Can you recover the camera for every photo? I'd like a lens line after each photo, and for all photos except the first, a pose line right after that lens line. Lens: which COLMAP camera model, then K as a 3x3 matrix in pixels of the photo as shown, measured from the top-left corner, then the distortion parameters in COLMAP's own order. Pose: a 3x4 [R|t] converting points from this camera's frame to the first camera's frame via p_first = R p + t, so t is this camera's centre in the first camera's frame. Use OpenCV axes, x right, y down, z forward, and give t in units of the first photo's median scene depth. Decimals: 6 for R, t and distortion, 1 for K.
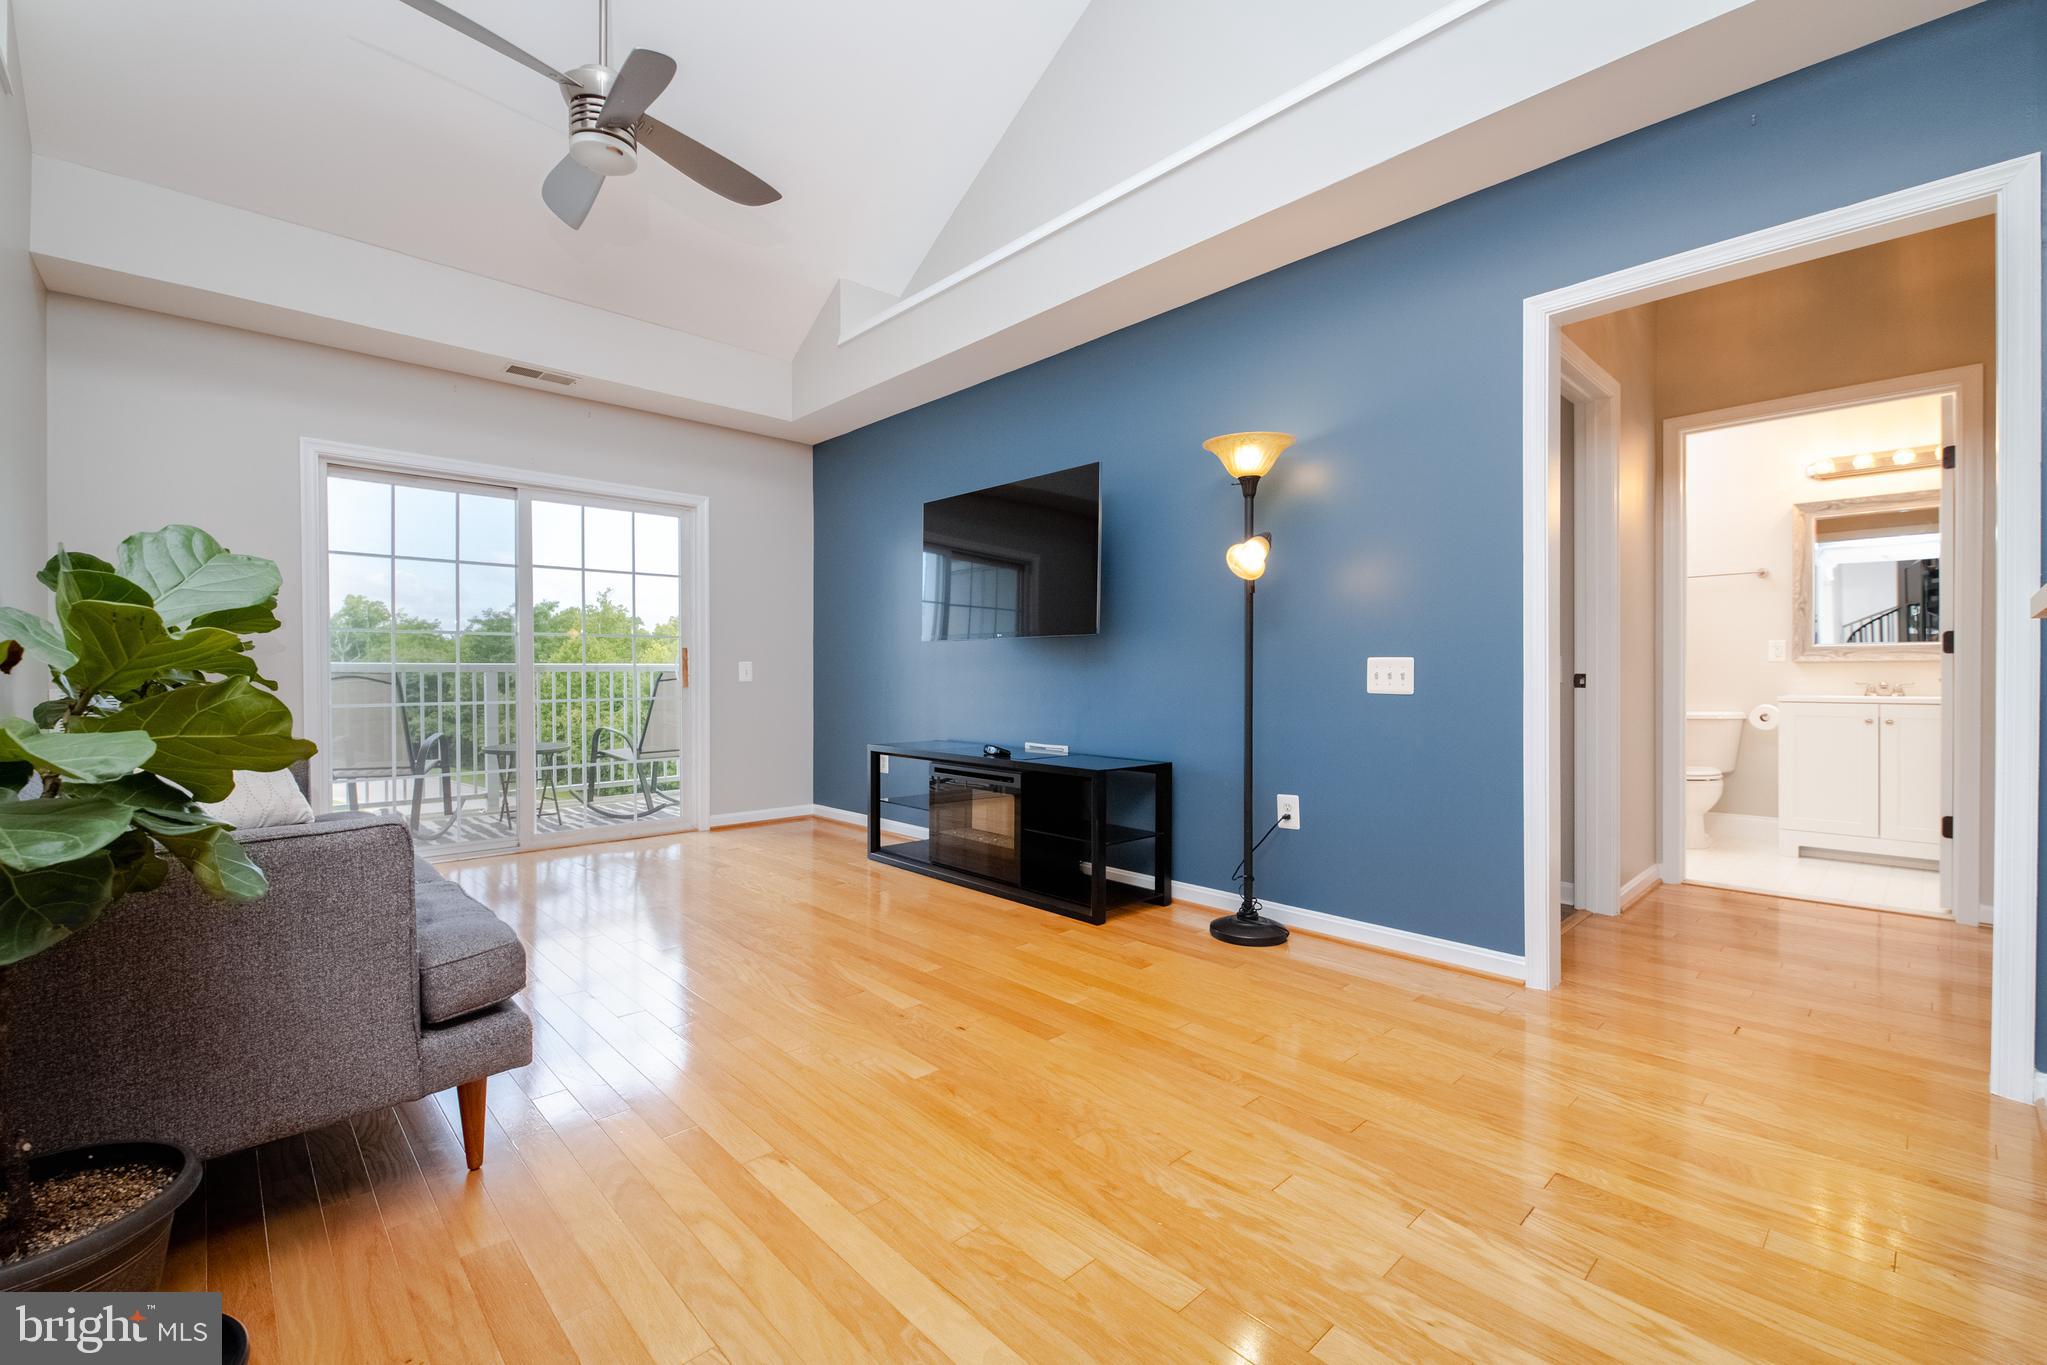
lens RADIAL K [[863.8, 0, 1017.4], [0, 863.8, 673.5], [0, 0, 1]] dist [0.005949, -0.006386]
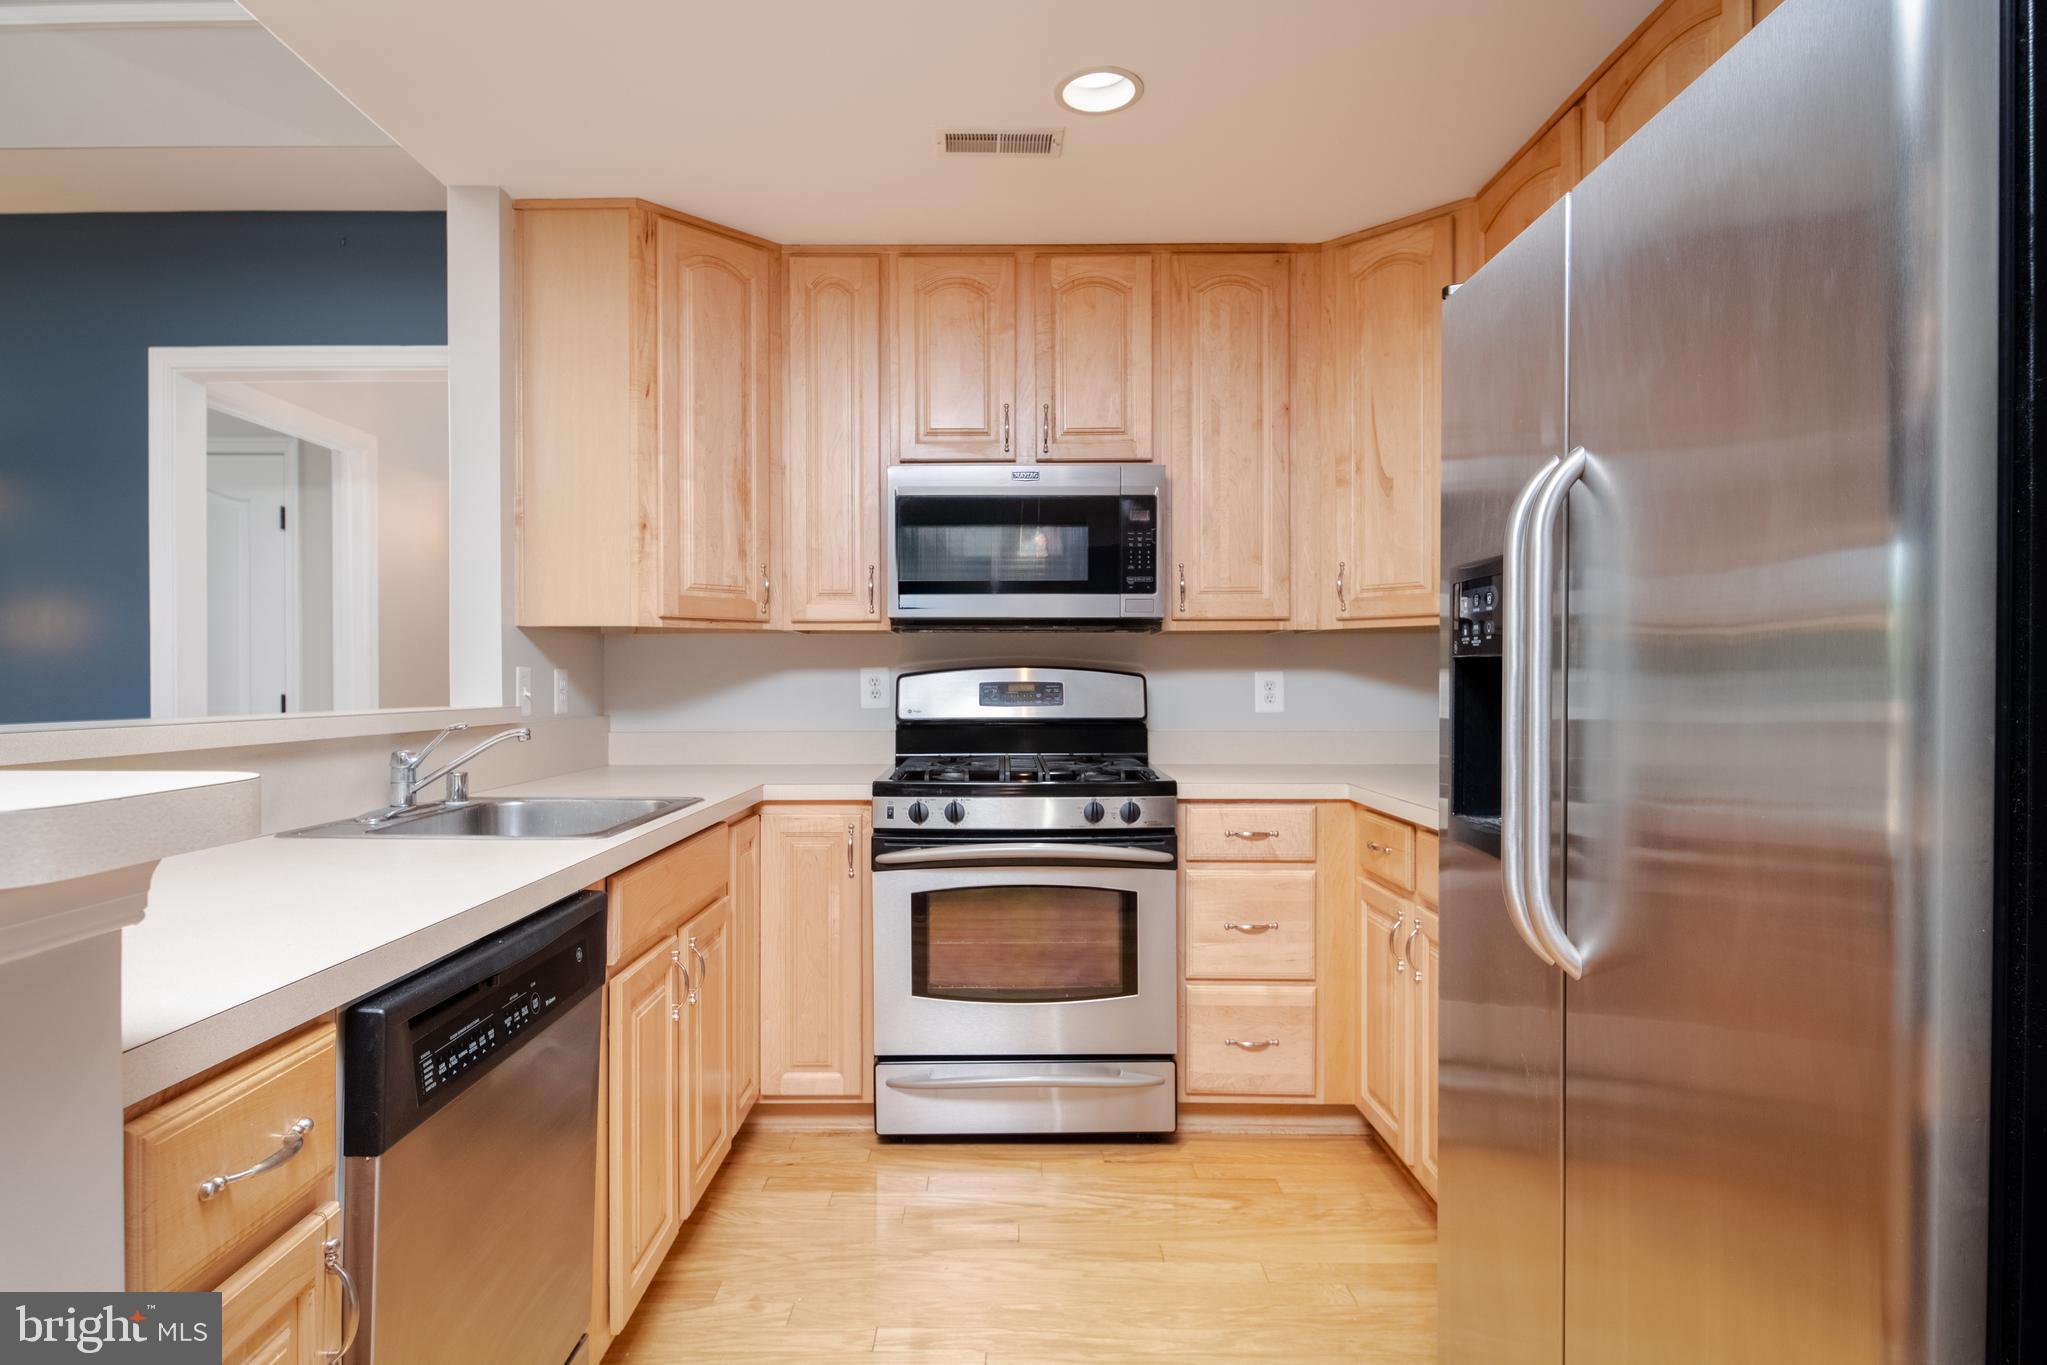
lens RADIAL K [[1081.4, 0, 987.7], [0, 1081.4, 684.2], [0, 0, 1]] dist [-0.000451, -0.002144]
pose [[0.688933, -0.001303, 0.724824, 0.287661], [-0.002475, 0.999988, 0.004150, -0.063894], [-0.724821, -0.004653, 0.688922, -0.347714]]
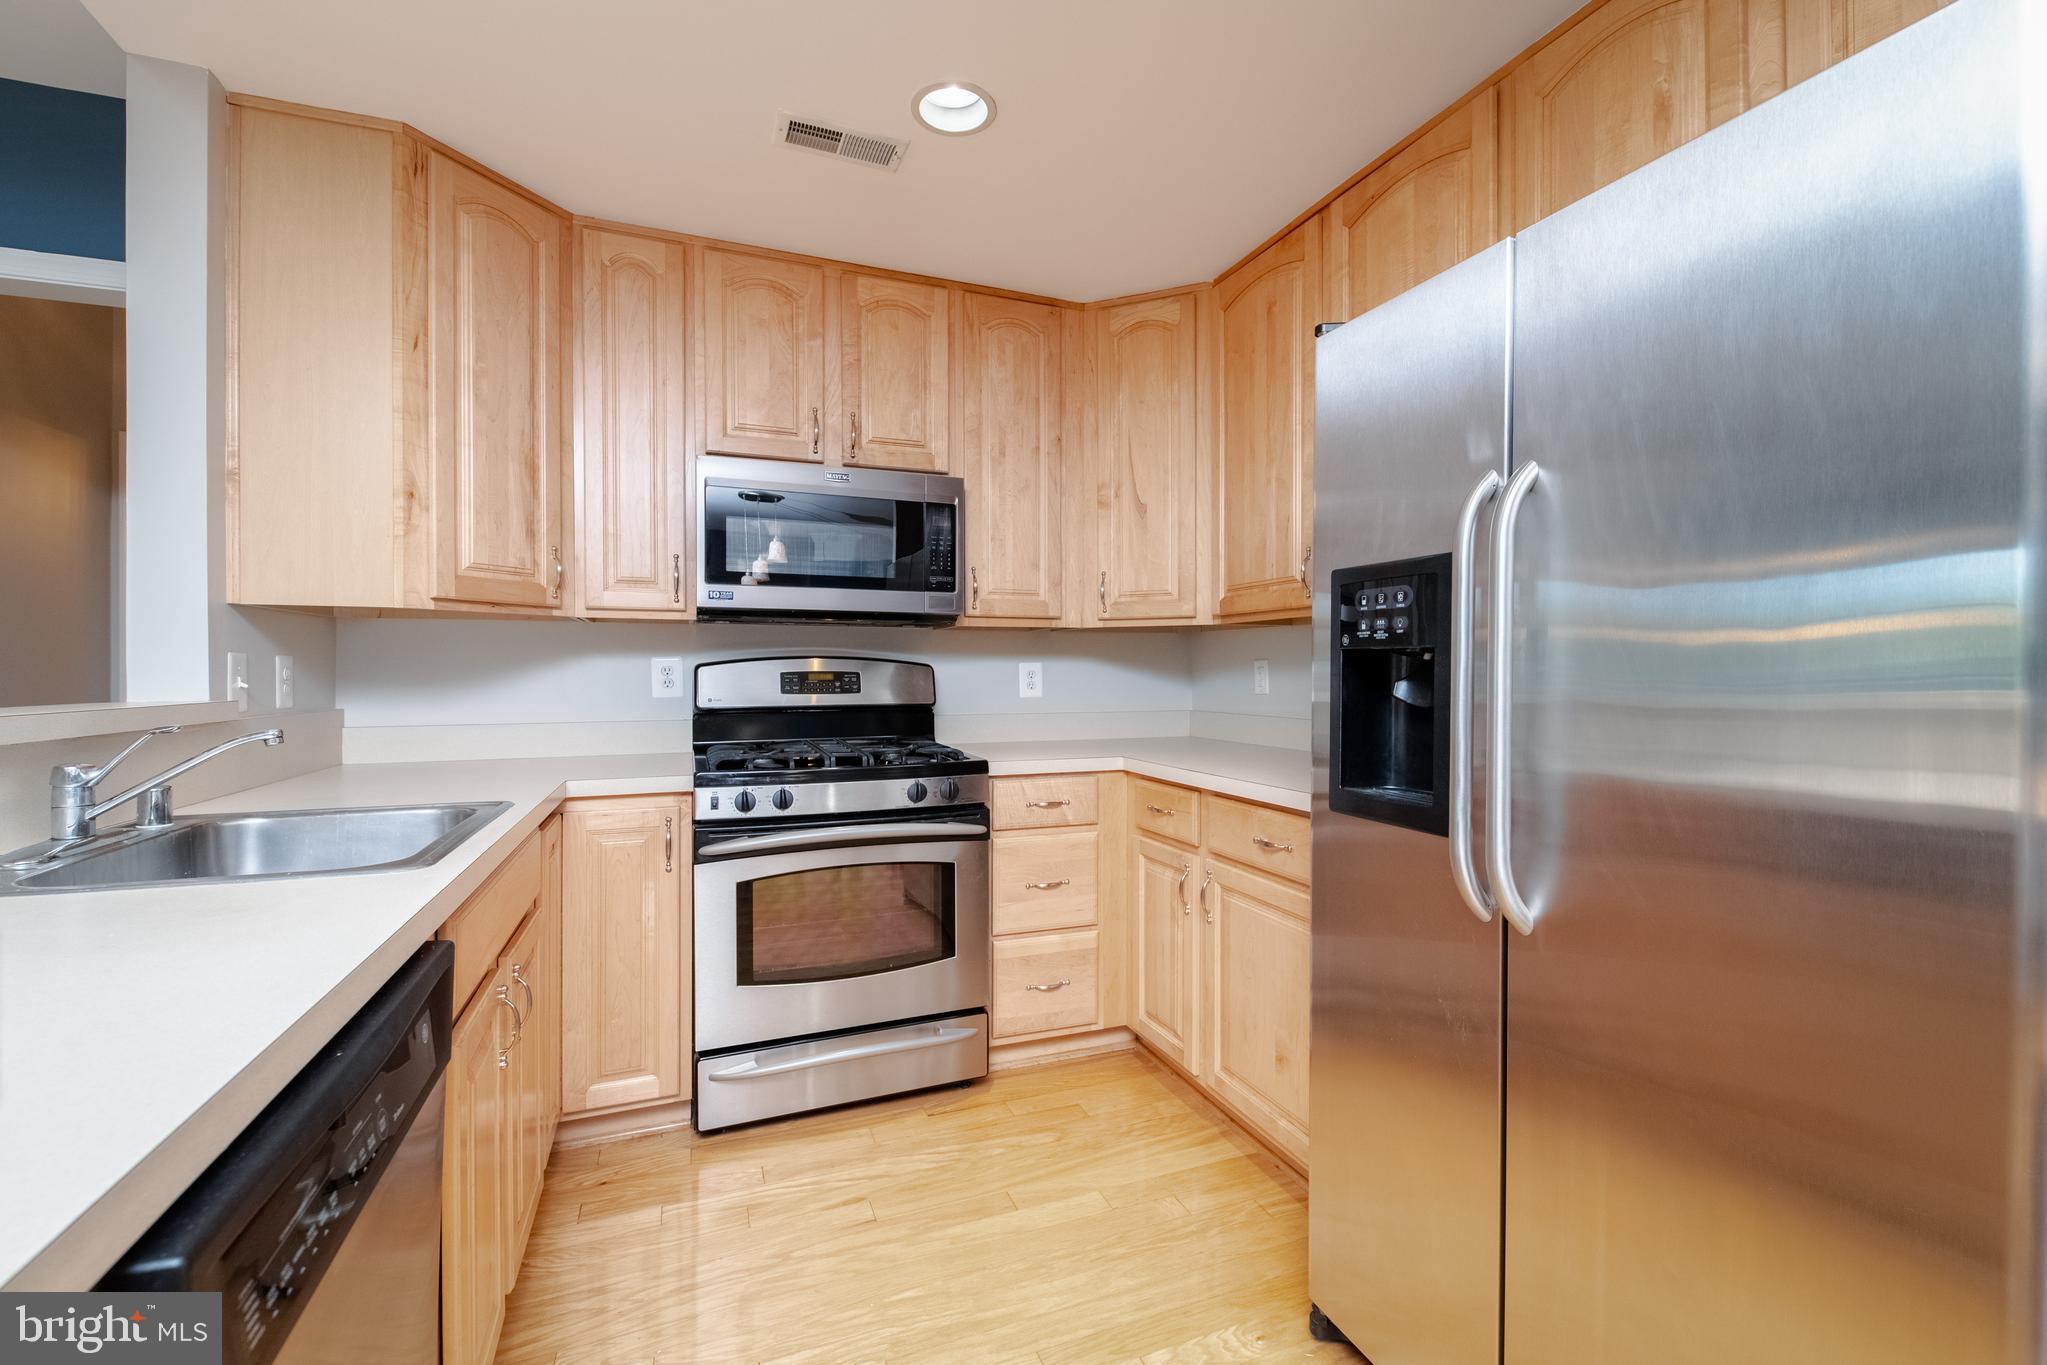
lens RADIAL K [[863.8, 0, 1033.4], [0, 863.8, 674.5], [0, 0, 1]] dist [0.005949, -0.006386]
pose [[0.363425, -0.001814, 0.931622, 0.312885], [-0.003425, 0.999989, 0.003284, -0.062595], [-0.931617, -0.004384, 0.363415, -0.197237]]
